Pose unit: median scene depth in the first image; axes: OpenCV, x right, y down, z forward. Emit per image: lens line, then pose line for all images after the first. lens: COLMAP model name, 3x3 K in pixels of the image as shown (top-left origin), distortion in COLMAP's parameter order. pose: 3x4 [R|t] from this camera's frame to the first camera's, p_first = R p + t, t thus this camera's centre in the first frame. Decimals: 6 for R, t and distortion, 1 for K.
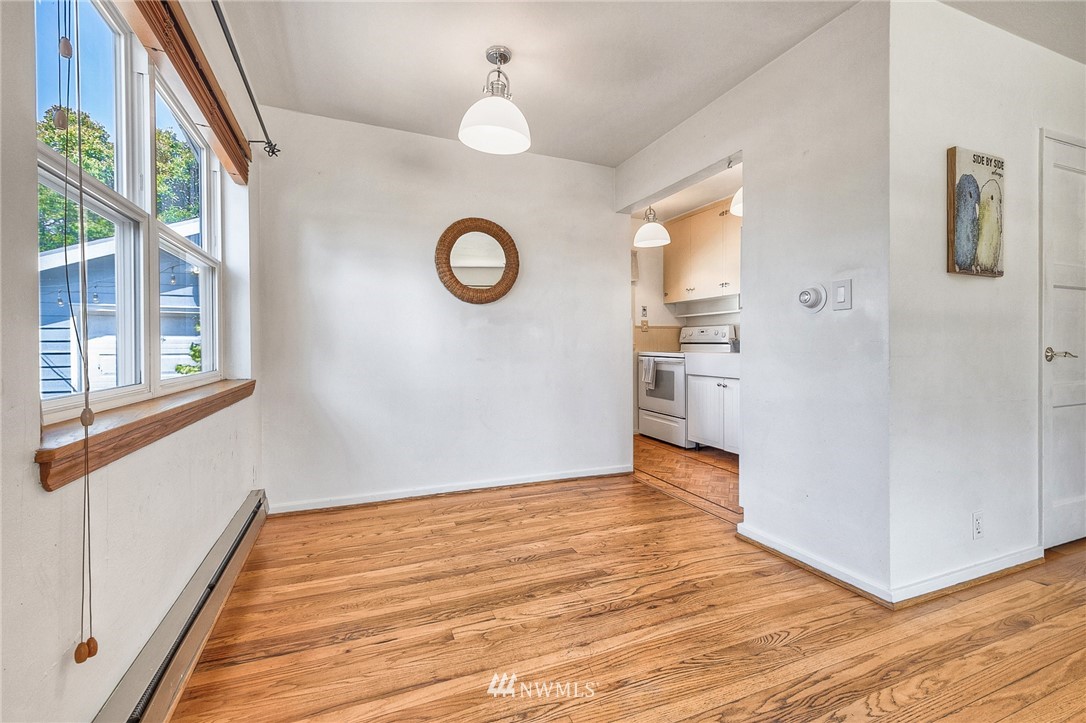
lens RADIAL K [[482.8, 0, 544.8], [0, 482.8, 350.3], [0, 0, 1]] dist [0.002375, -0.000478]
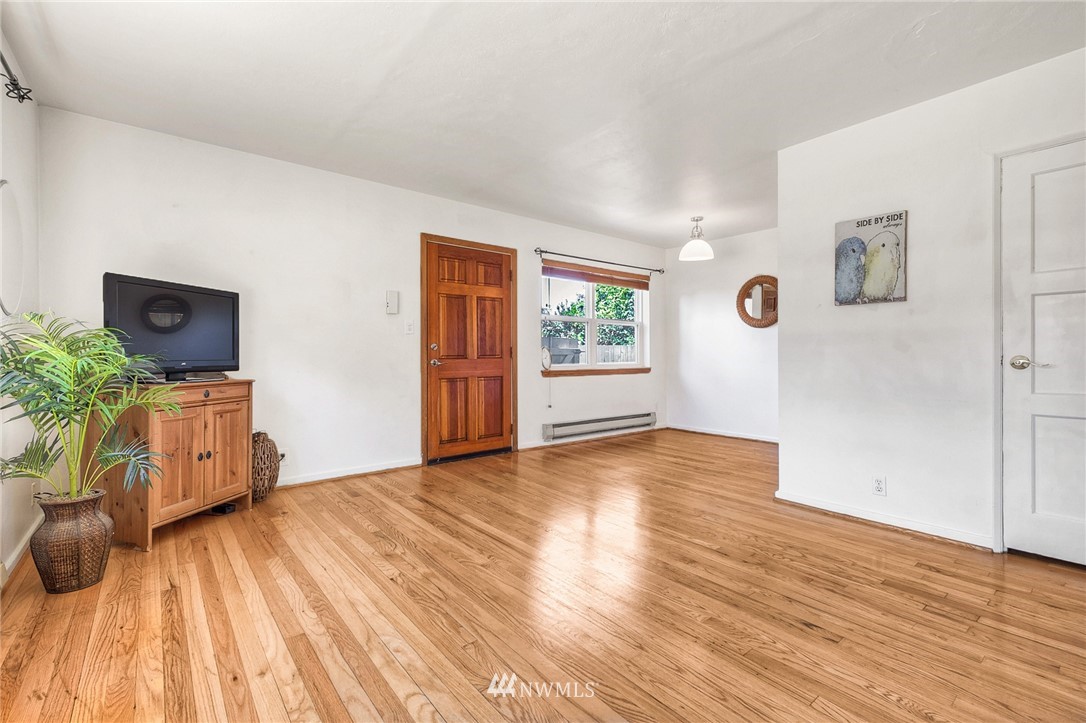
lens RADIAL K [[482.8, 0, 542.6], [0, 482.8, 357.7], [0, 0, 1]] dist [0.002375, -0.000478]
pose [[0.286010, 0.006541, -0.958204, 1.996489], [-0.006087, 0.999969, 0.005009, 0.000824], [0.958207, 0.004400, 0.286041, -0.317193]]
